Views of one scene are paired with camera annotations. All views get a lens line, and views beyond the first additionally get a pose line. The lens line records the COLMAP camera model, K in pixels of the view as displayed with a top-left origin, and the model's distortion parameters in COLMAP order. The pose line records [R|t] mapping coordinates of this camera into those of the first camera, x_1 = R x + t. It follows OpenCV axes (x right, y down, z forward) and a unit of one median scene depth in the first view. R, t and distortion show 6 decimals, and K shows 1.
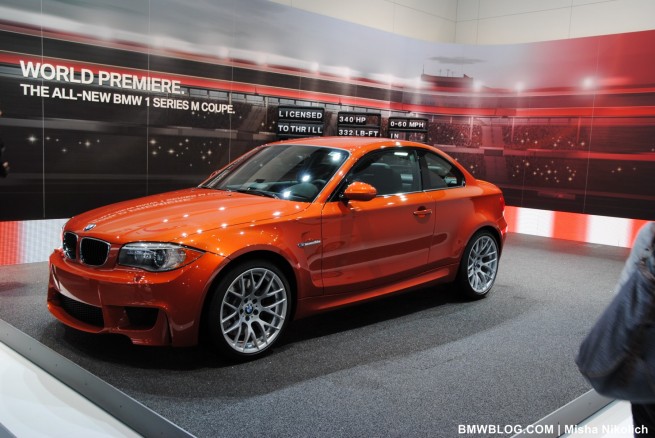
lens RADIAL K [[614.0, 0, 327.5], [0, 614.0, 219.0], [0, 0, 1]] dist [-0.032785, 0.125281]
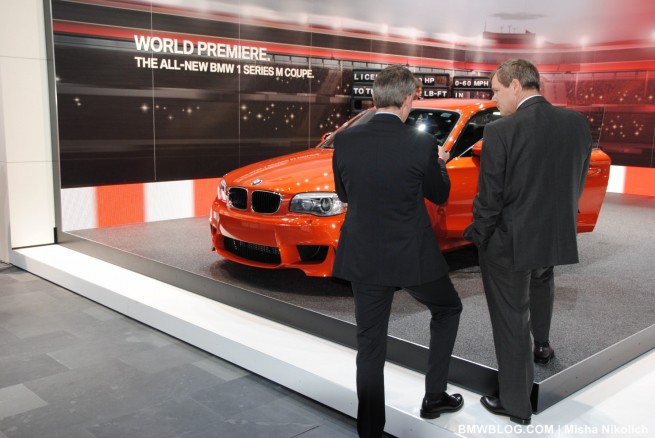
lens RADIAL K [[663.2, 0, 327.5], [0, 663.2, 219.0], [0, 0, 1]] dist [0.012206, 0.042554]
pose [[0.999381, -0.021088, -0.028169, -0.117013], [0.022448, 0.998553, 0.048870, 0.014028], [0.027098, -0.049472, 0.998408, -0.154268]]
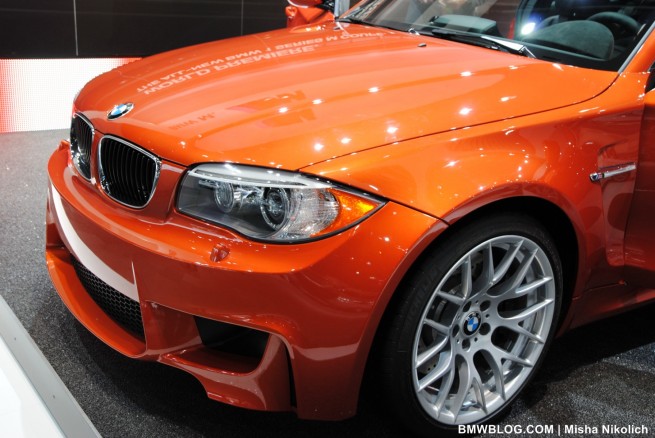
lens RADIAL K [[716.1, 0, 327.5], [0, 716.1, 219.0], [0, 0, 1]] dist [-0.000107, 0.011107]
pose [[0.982668, 0.072235, -0.170719, -0.078106], [-0.035630, 0.977381, 0.208465, -0.013733], [0.181916, -0.198769, 0.963015, 0.273037]]
